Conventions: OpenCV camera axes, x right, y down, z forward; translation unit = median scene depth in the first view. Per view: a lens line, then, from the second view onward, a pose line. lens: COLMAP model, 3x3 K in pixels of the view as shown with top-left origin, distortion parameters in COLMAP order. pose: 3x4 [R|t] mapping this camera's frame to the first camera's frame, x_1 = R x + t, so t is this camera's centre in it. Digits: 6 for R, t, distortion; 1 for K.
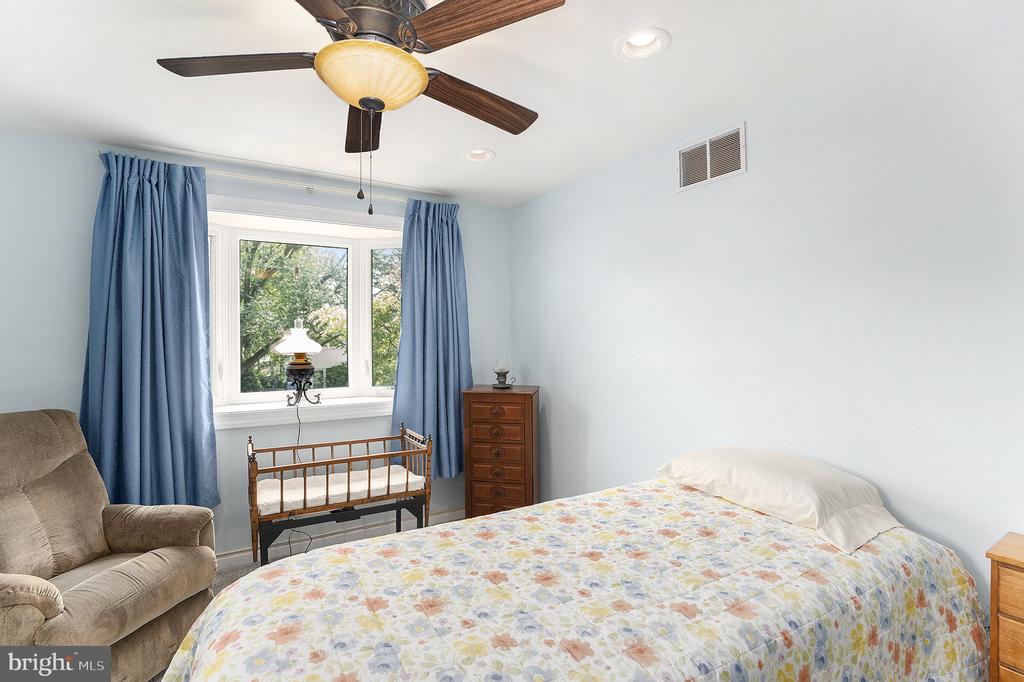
lens RADIAL K [[470.1, 0, 515.7], [0, 470.1, 338.5], [0, 0, 1]] dist [-0.047644, 0.000248]
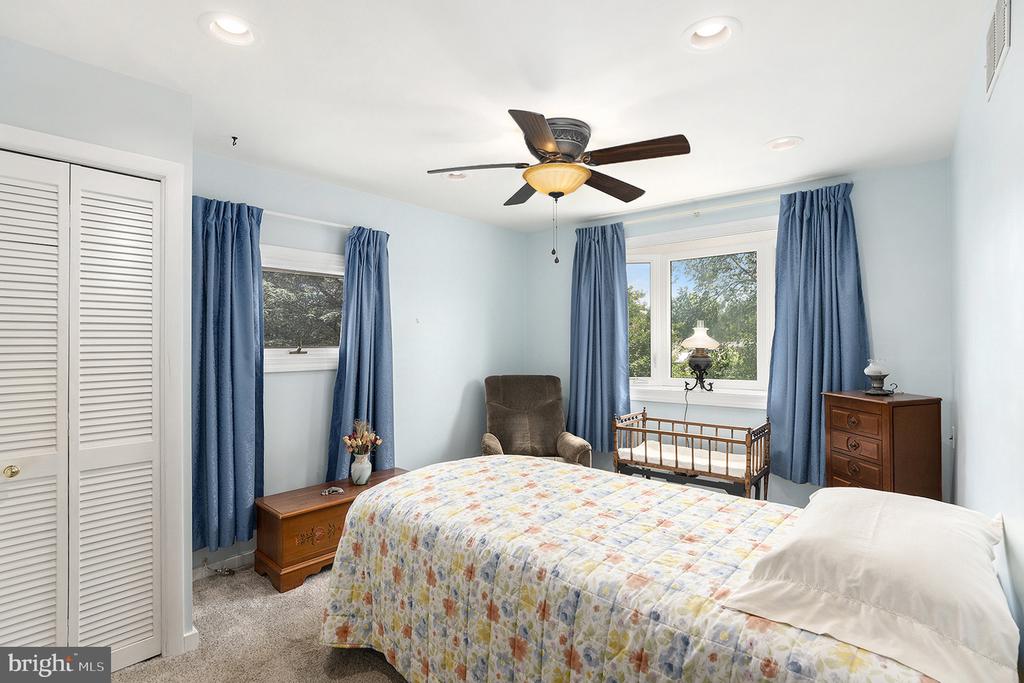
lens RADIAL K [[470.1, 0, 519.5], [0, 470.1, 342.1], [0, 0, 1]] dist [-0.047644, 0.000248]
pose [[0.328273, 0.008874, -0.944541, 0.655614], [0.013203, 0.999815, 0.013981, -0.008818], [0.944491, -0.017060, 0.328095, 0.182273]]
